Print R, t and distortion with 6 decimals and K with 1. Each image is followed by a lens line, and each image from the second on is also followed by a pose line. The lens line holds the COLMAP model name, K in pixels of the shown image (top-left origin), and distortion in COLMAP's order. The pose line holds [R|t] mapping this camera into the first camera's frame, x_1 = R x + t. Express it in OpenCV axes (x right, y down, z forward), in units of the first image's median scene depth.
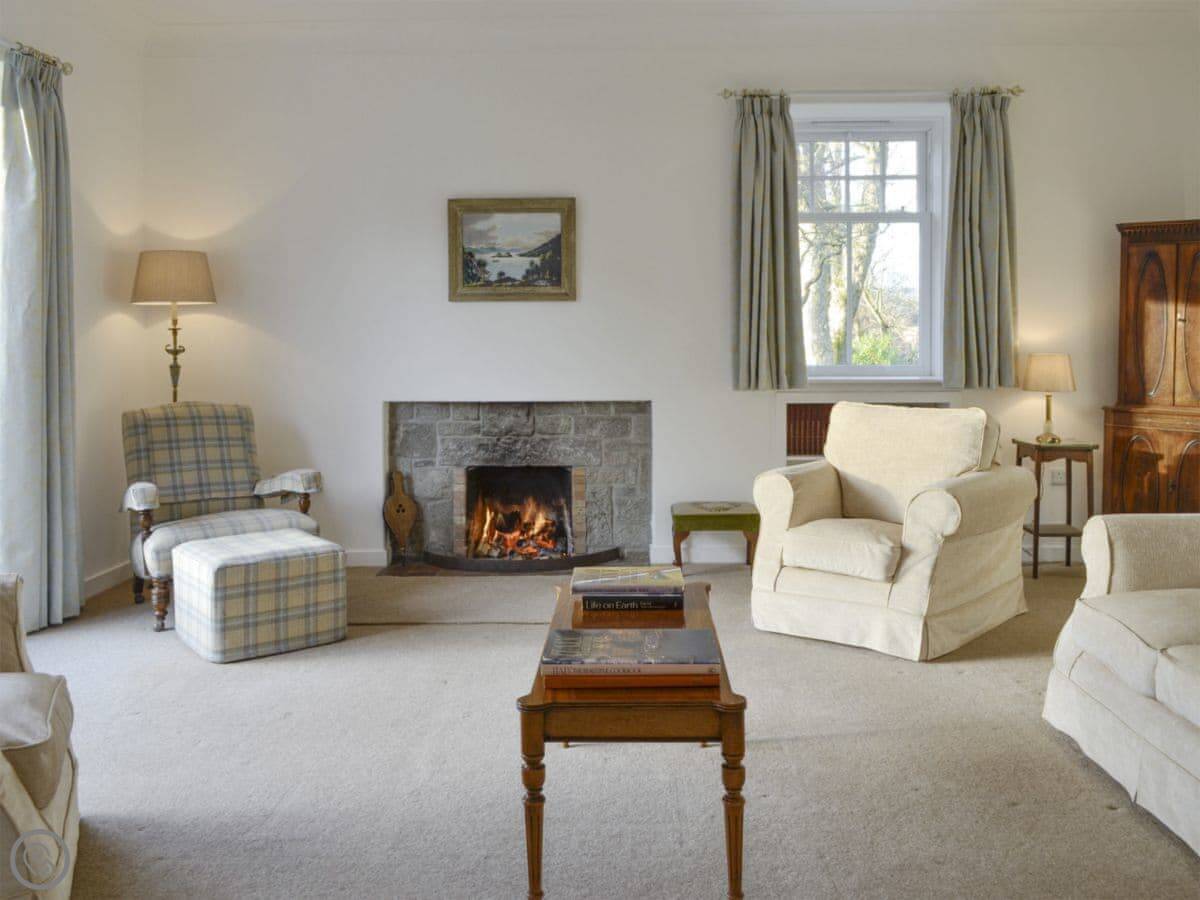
lens RADIAL K [[1067.7, 0, 582.5], [0, 1067.7, 395.3], [0, 0, 1]] dist [-0.001087, 0.001271]
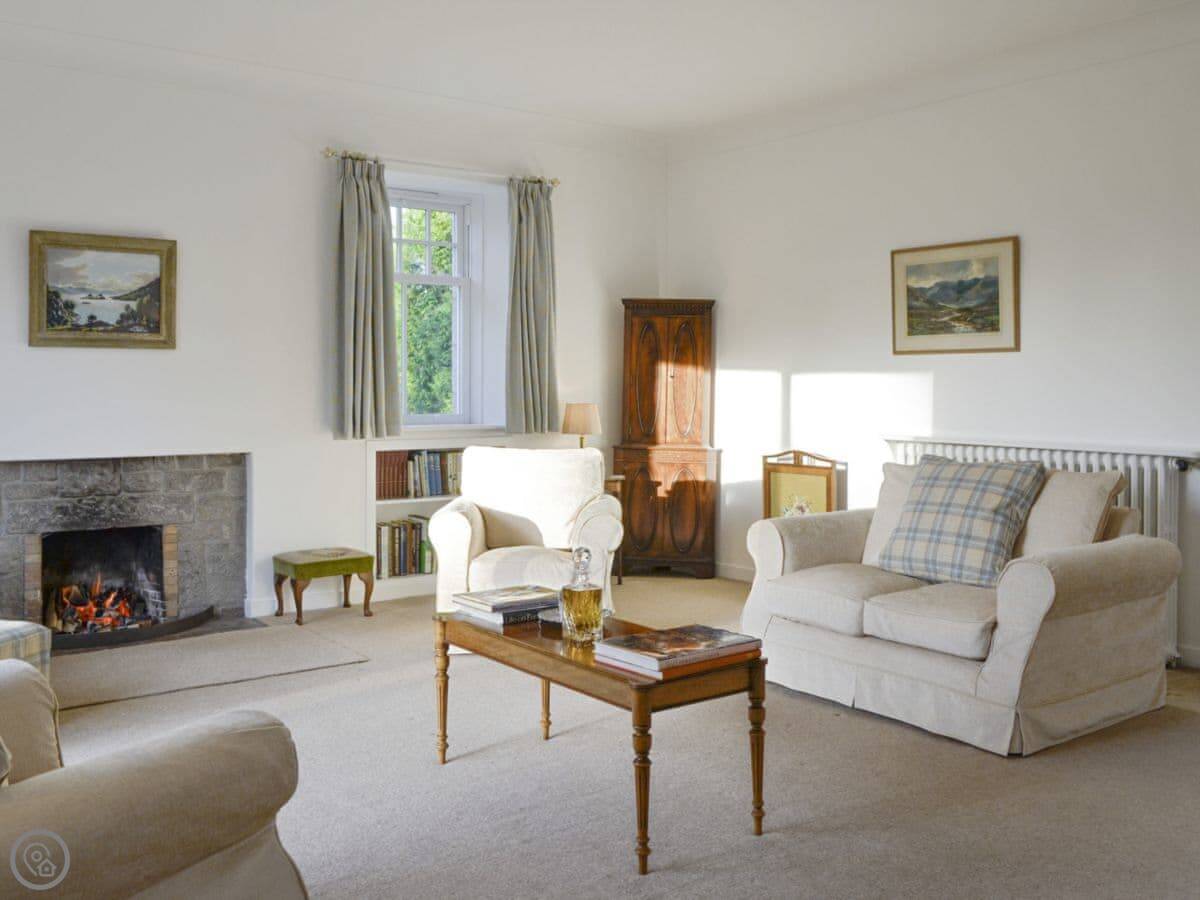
lens RADIAL K [[1112.8, 0, 557.7], [0, 1112.8, 444.6], [0, 0, 1]] dist [-0.002856, 0.000580]
pose [[0.801121, -0.026167, 0.597930, -0.325703], [0.028593, 0.999576, 0.005434, 0.000389], [-0.597819, 0.012744, 0.801530, 0.007525]]
